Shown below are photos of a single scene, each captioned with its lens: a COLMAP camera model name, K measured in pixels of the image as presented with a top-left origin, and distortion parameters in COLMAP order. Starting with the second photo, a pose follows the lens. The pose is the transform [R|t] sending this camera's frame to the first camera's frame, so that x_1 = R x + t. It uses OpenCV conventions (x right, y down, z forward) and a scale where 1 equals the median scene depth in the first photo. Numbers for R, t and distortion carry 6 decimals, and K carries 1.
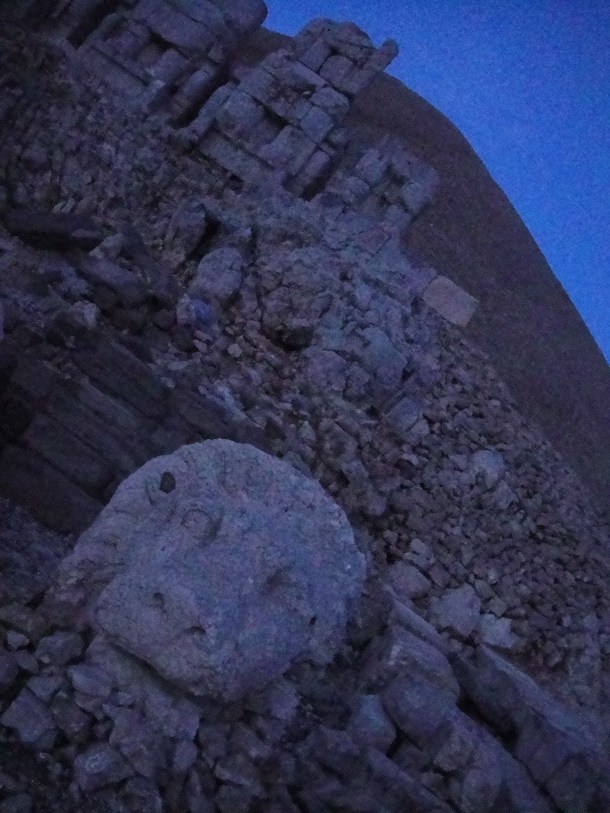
lens RADIAL K [[845.4, 0, 318.1], [0, 845.4, 426.7], [0, 0, 1]] dist [-0.184207, 0.149254]
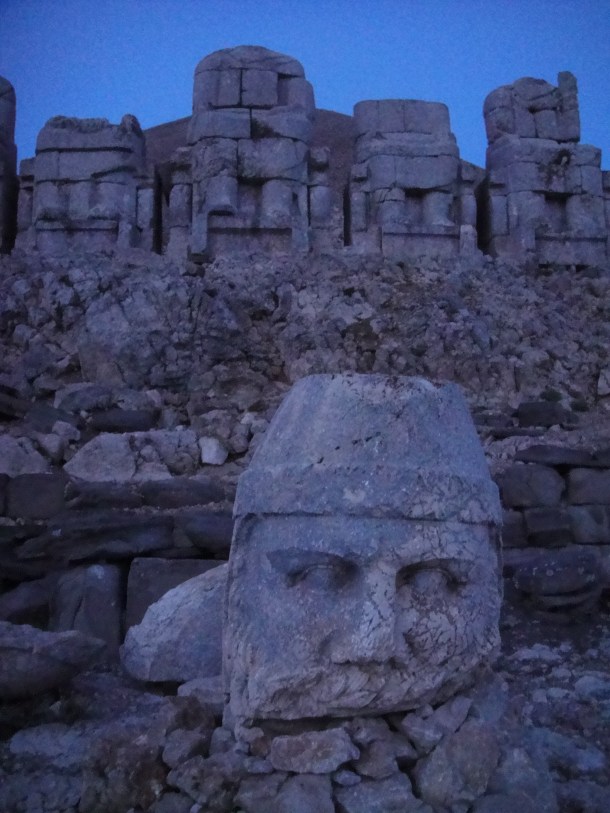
lens RADIAL K [[845.4, 0, 318.1], [0, 845.4, 426.7], [0, 0, 1]] dist [-0.184207, 0.149254]
pose [[0.809930, -0.581929, 0.073300, -0.564332], [0.581438, 0.813035, 0.030068, -0.369038], [-0.077093, 0.018267, 0.996857, 0.021258]]
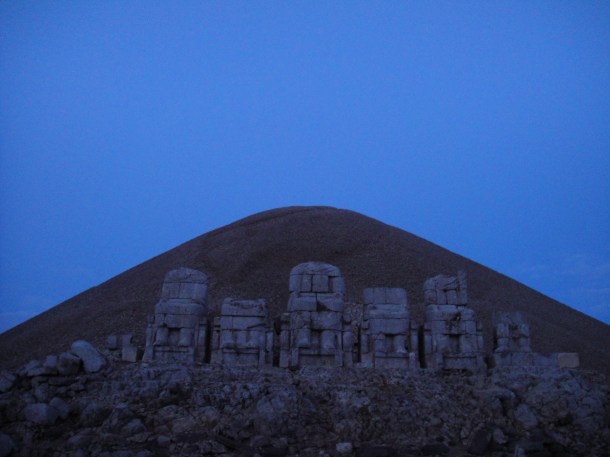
lens RADIAL K [[634.3, 0, 313.1], [0, 634.3, 214.4], [0, 0, 1]] dist [-0.184207, 0.149254]
pose [[0.823069, -0.532781, 0.196729, -0.561403], [0.566611, 0.793999, -0.220268, -0.511808], [-0.038848, 0.292764, 0.955395, -0.744930]]
